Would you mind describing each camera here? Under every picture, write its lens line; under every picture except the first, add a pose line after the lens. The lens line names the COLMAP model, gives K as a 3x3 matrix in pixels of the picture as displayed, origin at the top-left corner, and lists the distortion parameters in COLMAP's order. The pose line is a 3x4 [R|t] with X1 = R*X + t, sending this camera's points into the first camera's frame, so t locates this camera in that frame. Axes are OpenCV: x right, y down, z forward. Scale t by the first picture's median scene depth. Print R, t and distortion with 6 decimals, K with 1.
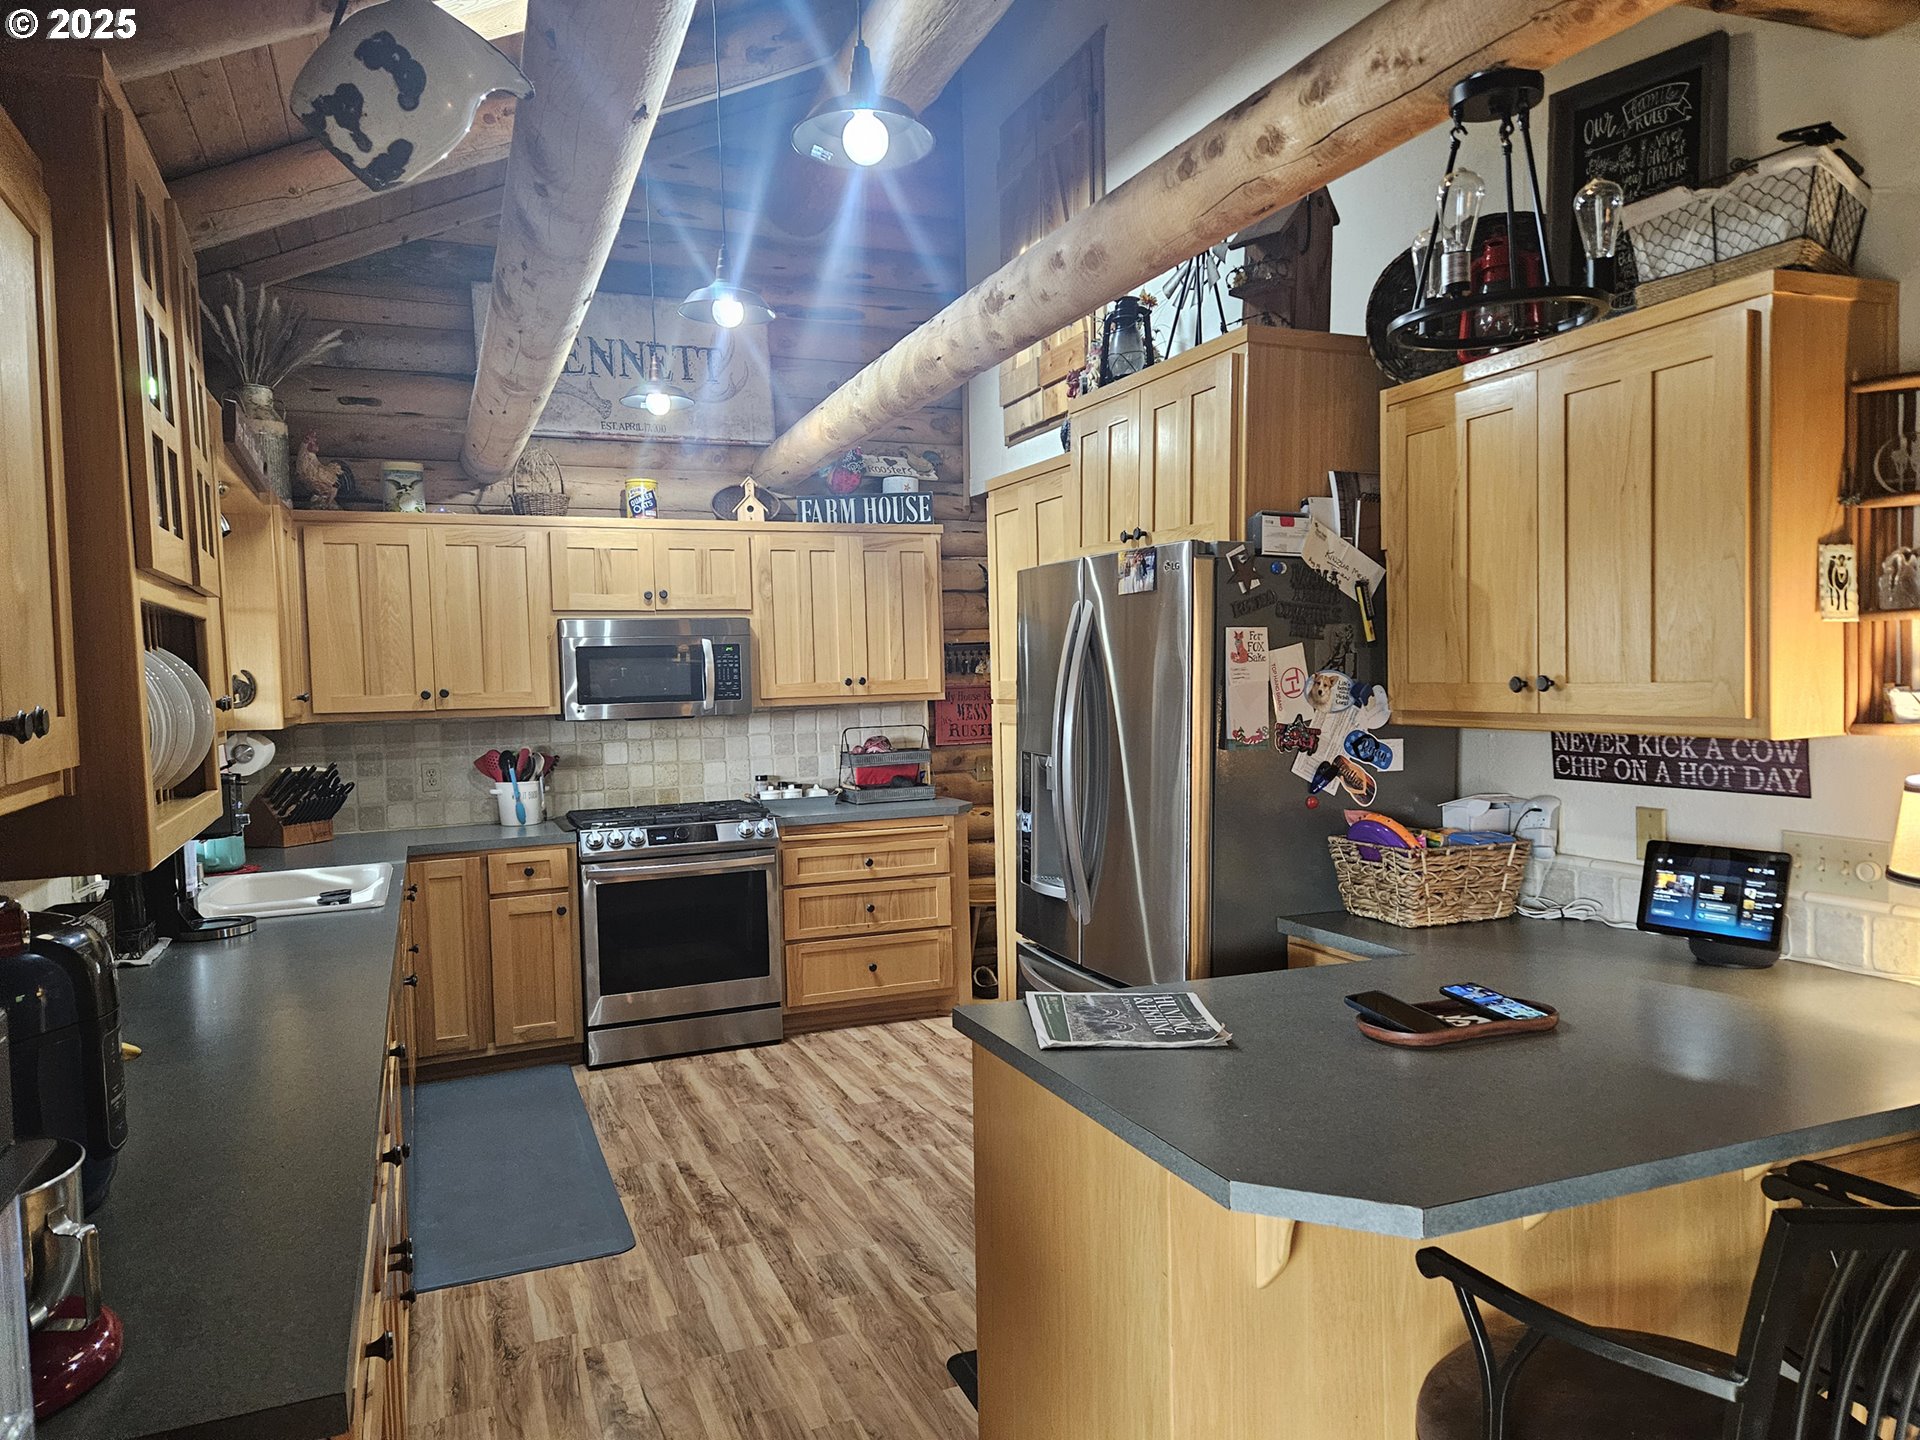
lens RADIAL K [[1290.6, 0, 957.8], [0, 1290.6, 728.8], [0, 0, 1]] dist [0.001734, 0.000351]
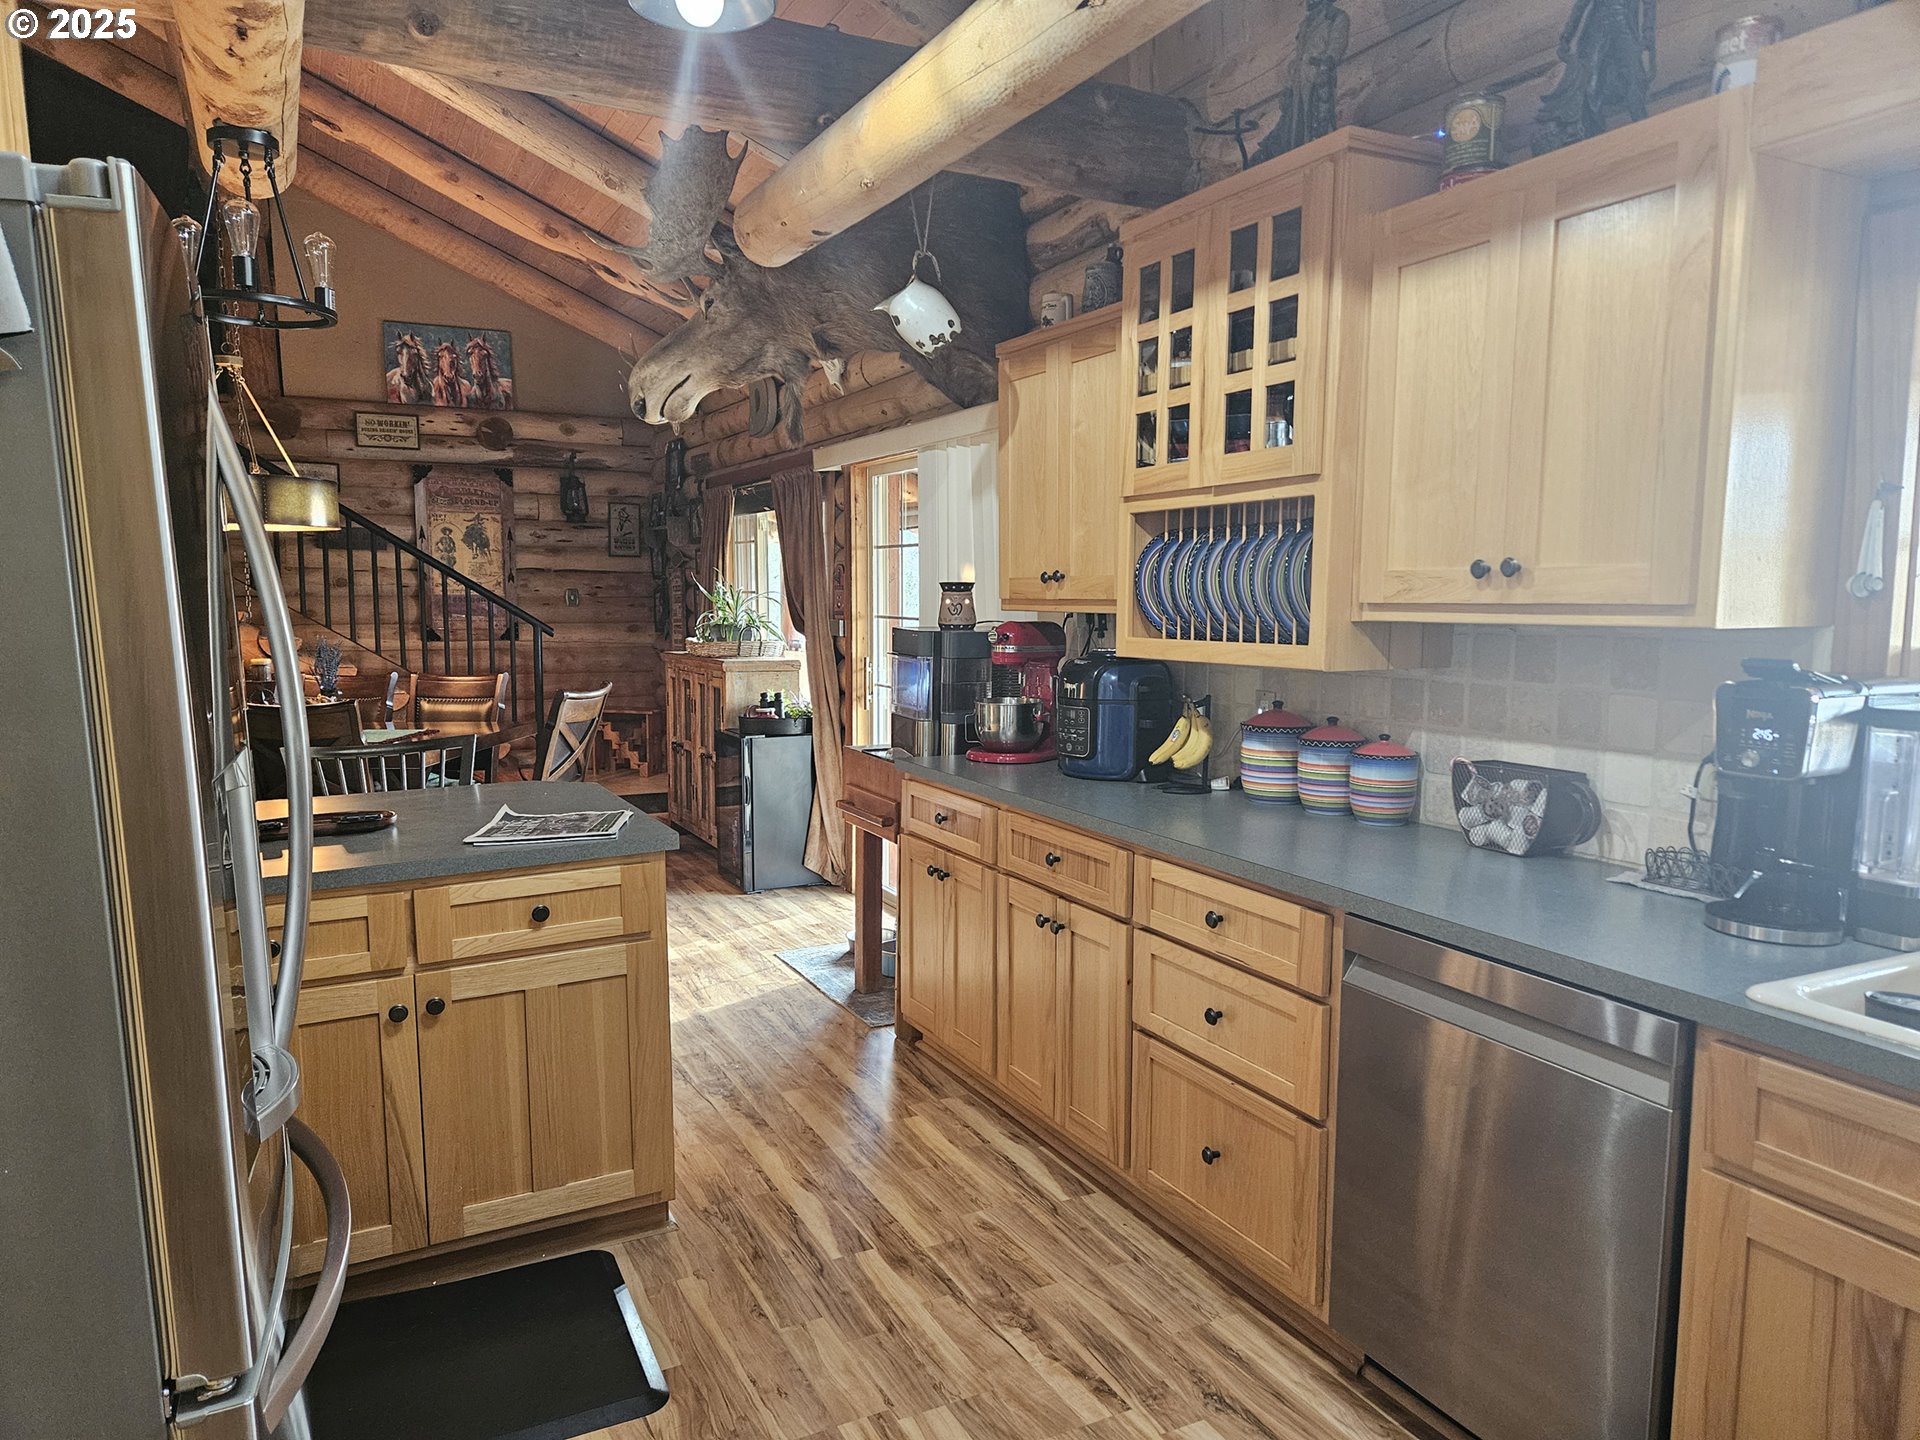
lens RADIAL K [[1290.6, 0, 961.7], [0, 1290.6, 727.1], [0, 0, 1]] dist [0.001734, 0.000351]
pose [[-0.996158, 0.032215, -0.081434, -0.145640], [0.018379, 0.986078, 0.165265, -0.066306], [0.085624, 0.163133, -0.982882, 1.813648]]
